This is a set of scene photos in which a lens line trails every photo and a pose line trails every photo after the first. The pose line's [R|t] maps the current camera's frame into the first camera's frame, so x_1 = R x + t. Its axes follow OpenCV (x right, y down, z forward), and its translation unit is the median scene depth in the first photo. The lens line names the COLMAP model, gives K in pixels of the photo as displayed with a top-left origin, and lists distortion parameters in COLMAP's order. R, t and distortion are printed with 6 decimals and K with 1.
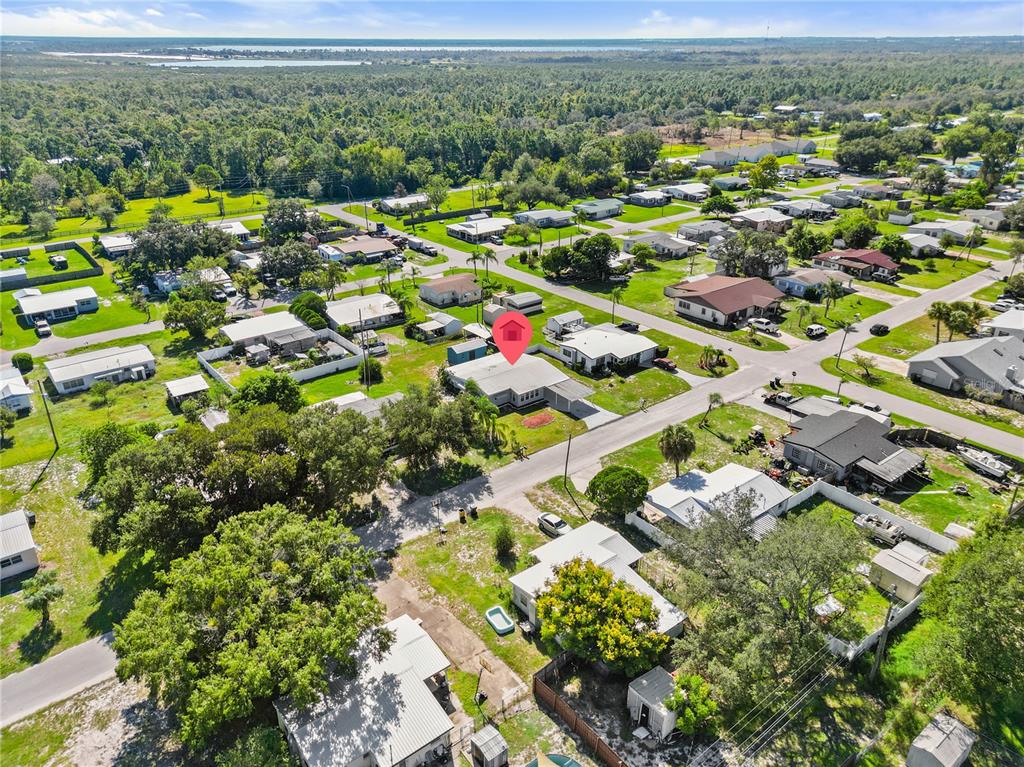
lens RADIAL K [[725.3, 0, 509.4], [0, 725.3, 383.8], [0, 0, 1]] dist [0.054599, -0.057503]
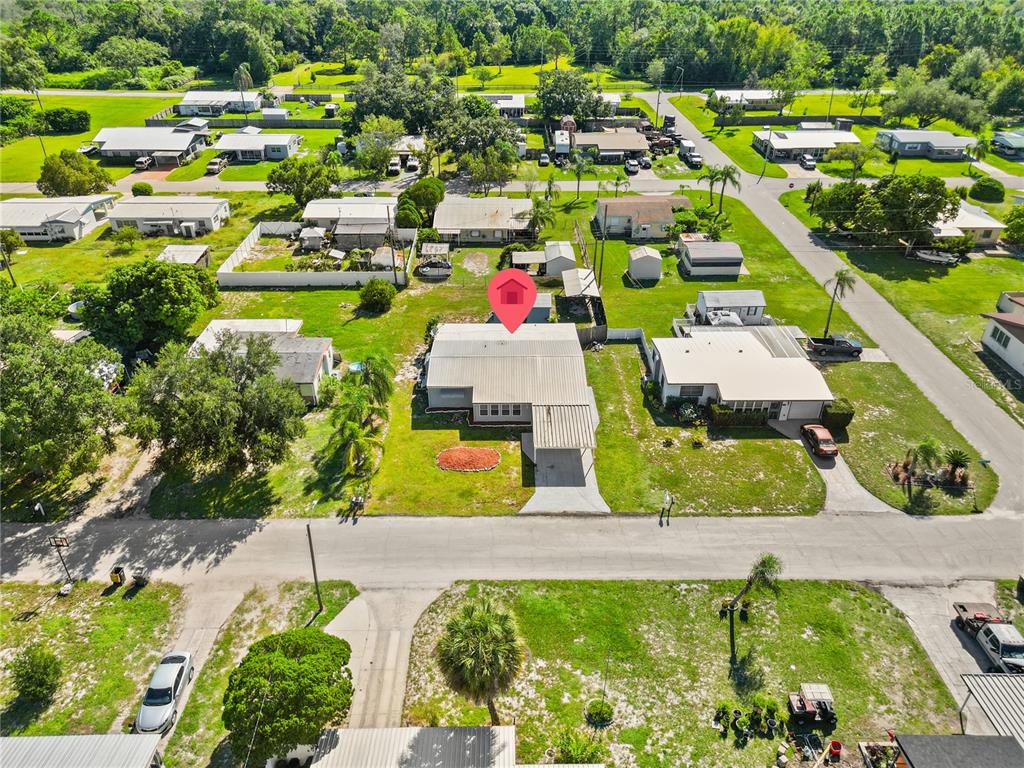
lens RADIAL K [[717.9, 0, 508.3], [0, 717.9, 386.2], [0, 0, 1]] dist [0.047342, -0.031137]
pose [[0.794754, 0.324980, -0.512595, 0.246662], [-0.260539, 0.945470, 0.195465, -0.088689], [0.548166, -0.021796, 0.836086, 0.412936]]
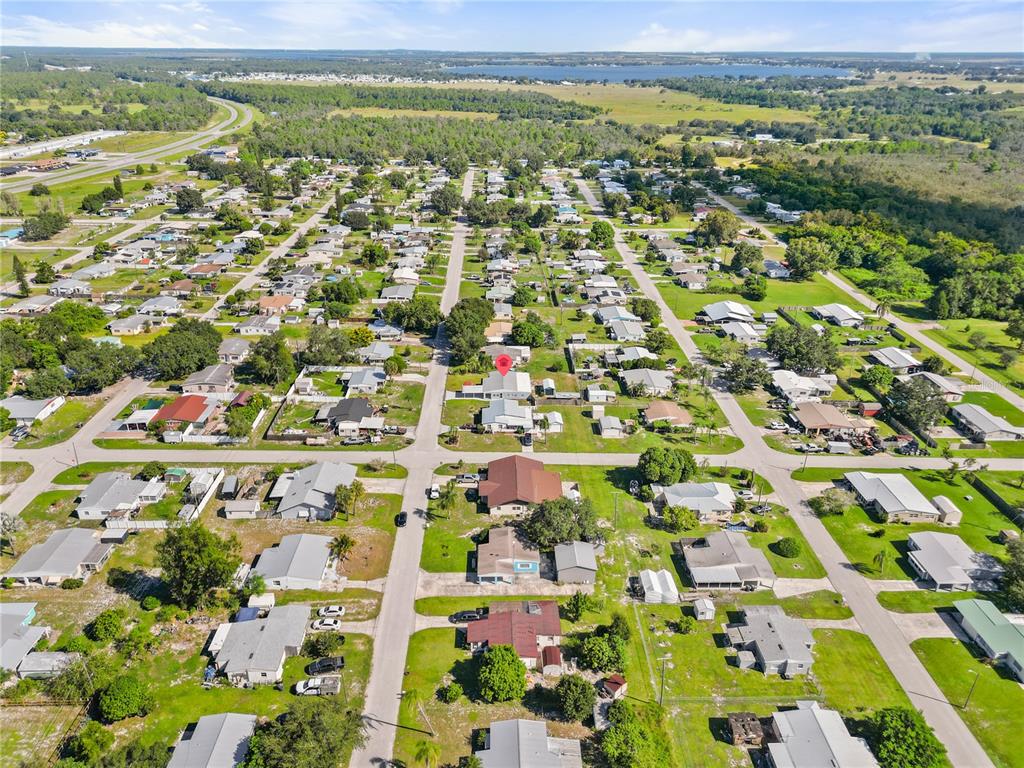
lens RADIAL K [[714.0, 0, 512.0], [0, 714.0, 384.0], [0, 0, 1]] dist [0.062688, -0.056748]
pose [[-0.593298, 0.335842, -0.731579, 1.141308], [-0.349661, 0.711081, 0.610001, -0.974628], [0.725075, 0.617717, -0.304452, 1.304333]]
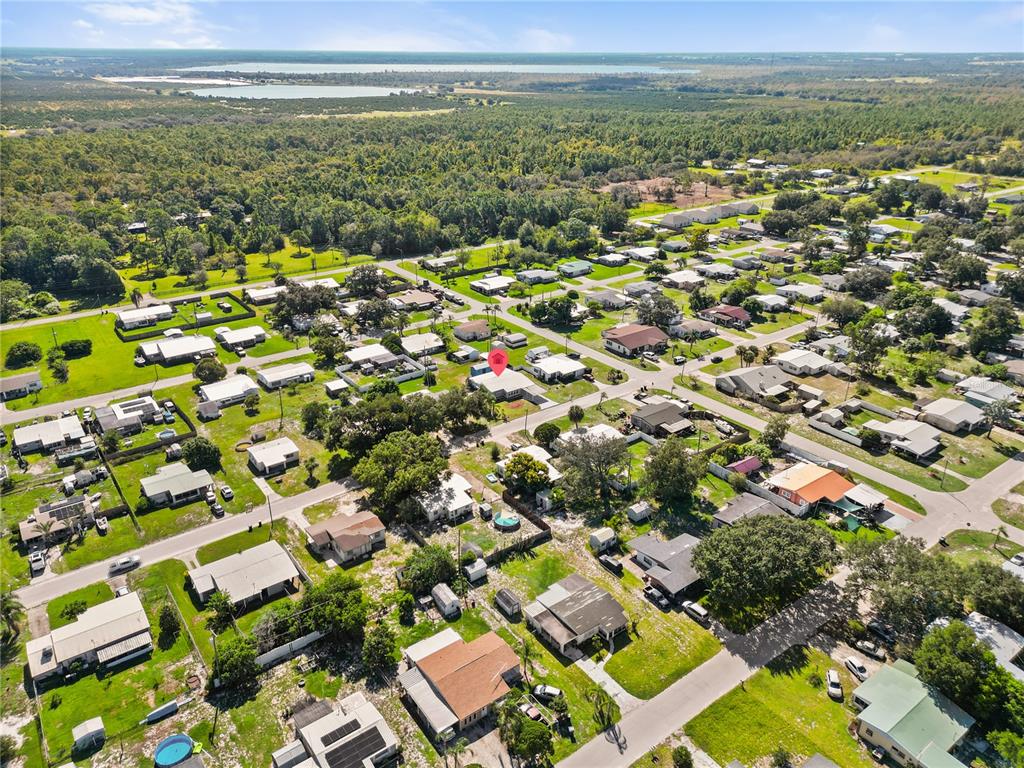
lens RADIAL K [[717.9, 0, 508.3], [0, 717.9, 386.2], [0, 0, 1]] dist [0.047342, -0.031137]
pose [[0.999587, 0.015138, -0.024436, 0.047918], [-0.015378, 0.999835, -0.009685, 0.013749], [0.024285, 0.010057, 0.999654, -0.710791]]
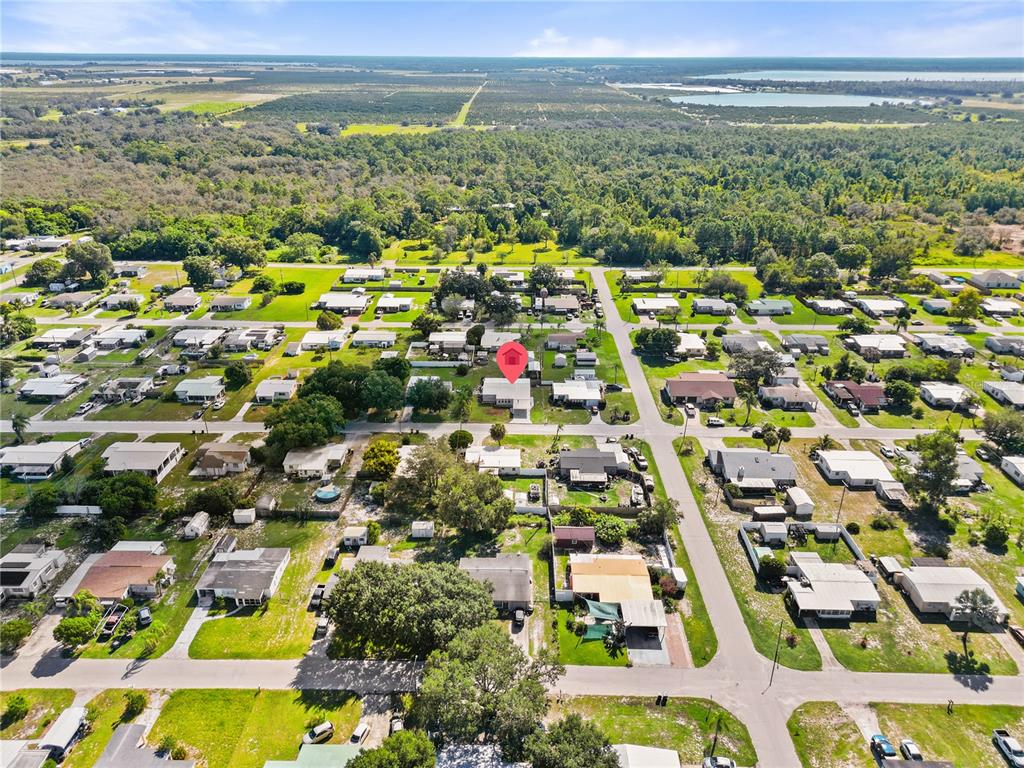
lens RADIAL K [[714.0, 0, 512.0], [0, 714.0, 384.0], [0, 0, 1]] dist [0.062688, -0.056748]
pose [[0.780982, 0.261784, -0.567042, 0.873121], [-0.272321, 0.959798, 0.068040, -0.128009], [0.562057, 0.101279, 0.820874, -0.444360]]
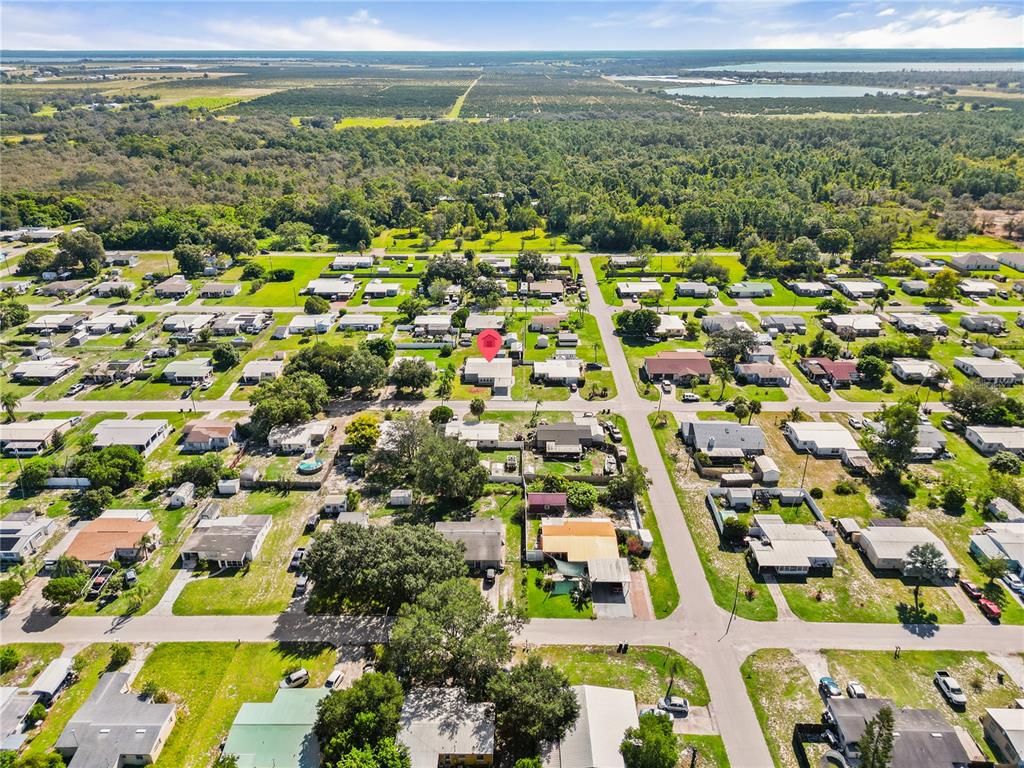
lens RADIAL K [[714.0, 0, 512.0], [0, 714.0, 384.0], [0, 0, 1]] dist [0.062688, -0.056748]
pose [[0.783608, 0.259507, -0.564459, 0.932871], [-0.264797, 0.961429, 0.074408, -0.106951], [0.561997, 0.091160, 0.822101, -0.449186]]
